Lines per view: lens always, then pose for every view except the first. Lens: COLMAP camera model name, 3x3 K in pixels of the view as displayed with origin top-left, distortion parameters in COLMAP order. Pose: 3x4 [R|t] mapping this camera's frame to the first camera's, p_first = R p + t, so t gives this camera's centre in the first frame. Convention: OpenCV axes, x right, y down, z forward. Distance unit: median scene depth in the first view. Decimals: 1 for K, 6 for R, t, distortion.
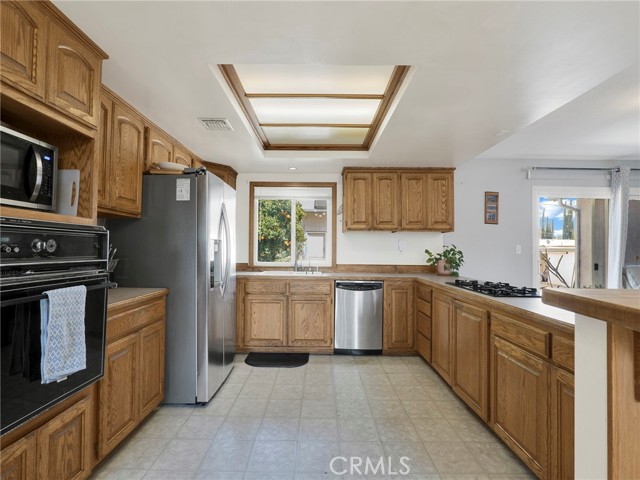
lens RADIAL K [[302.6, 0, 318.8], [0, 302.6, 240.2], [0, 0, 1]] dist [-0.018213, 0.004735]
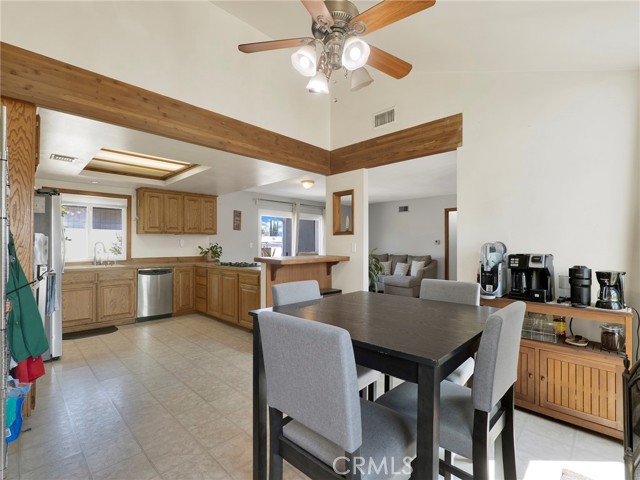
lens RADIAL K [[302.6, 0, 318.8], [0, 302.6, 243.6], [0, 0, 1]] dist [-0.018213, 0.004735]
pose [[0.699193, -0.008309, 0.714885, -0.333452], [-0.010712, 0.999698, 0.022096, -0.023095], [-0.714853, -0.023108, 0.698893, -0.535625]]
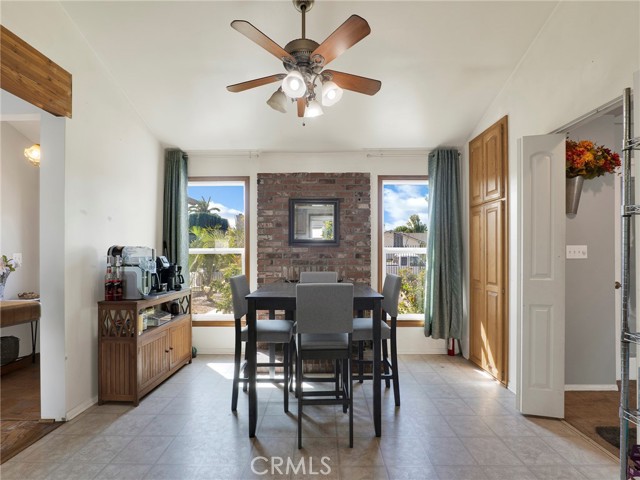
lens RADIAL K [[302.6, 0, 319.5], [0, 302.6, 252.0], [0, 0, 1]] dist [-0.018213, 0.004735]
pose [[-0.999922, -0.010152, 0.007295, -0.007990], [-0.010333, 0.999630, -0.025164, 0.013643], [-0.007037, -0.025238, -0.999657, 0.350972]]
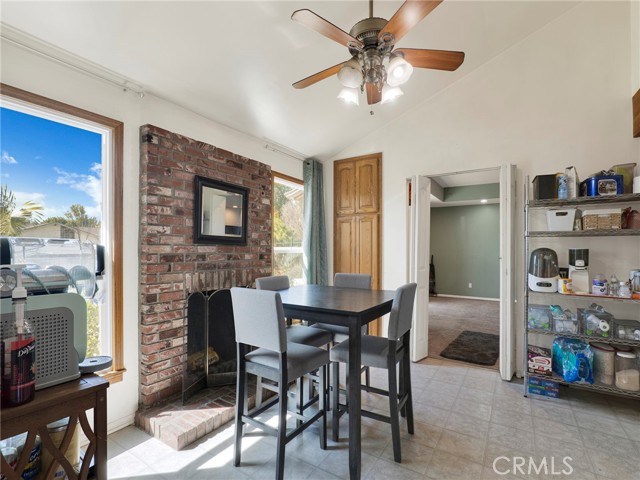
lens RADIAL K [[302.6, 0, 318.9], [0, 302.6, 253.2], [0, 0, 1]] dist [-0.018213, 0.004735]
pose [[-0.551569, -0.006173, -0.834106, 0.490508], [0.012331, 0.999803, -0.015553, 0.006382], [0.834038, -0.018864, -0.551384, 0.002200]]
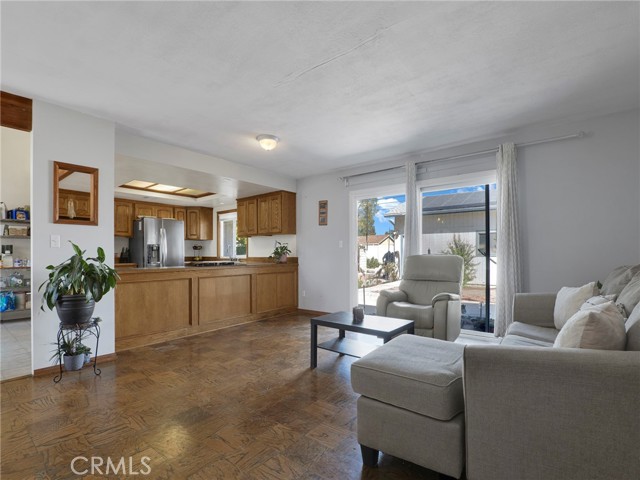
lens RADIAL K [[302.6, 0, 306.1], [0, 302.6, 251.7], [0, 0, 1]] dist [-0.018213, 0.004735]
pose [[0.776737, -0.020516, -0.629491, 1.459540], [0.029311, 0.999564, 0.003589, 0.058377], [0.629142, -0.021239, 0.777000, -0.074505]]
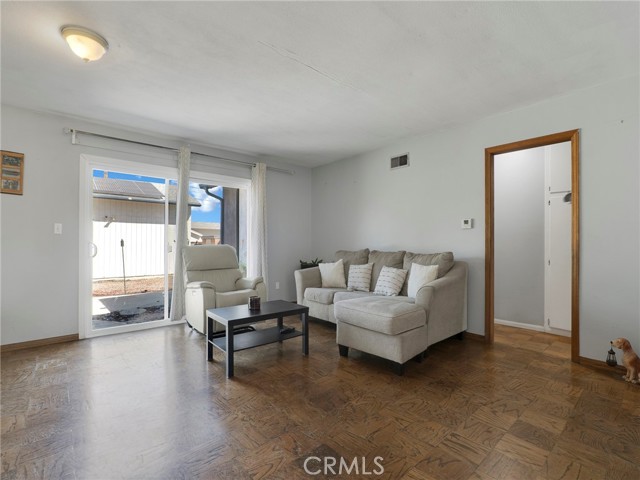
lens RADIAL K [[302.6, 0, 319.8], [0, 302.6, 243.0], [0, 0, 1]] dist [-0.018213, 0.004735]
pose [[0.752531, -0.009508, 0.658488, 0.722142], [-0.010069, 0.999613, 0.025941, 0.045347], [-0.658480, -0.026152, 0.752144, -0.084438]]
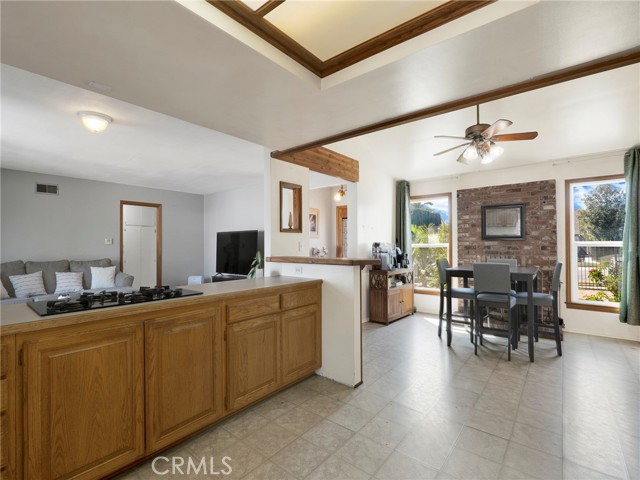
lens RADIAL K [[302.6, 0, 319.0], [0, 302.6, 241.2], [0, 0, 1]] dist [-0.018213, 0.004735]
pose [[-0.774145, -0.000927, 0.633008, -0.182747], [-0.019085, 0.999579, -0.021876, 0.016709], [-0.632721, -0.029016, -0.773836, 0.852354]]
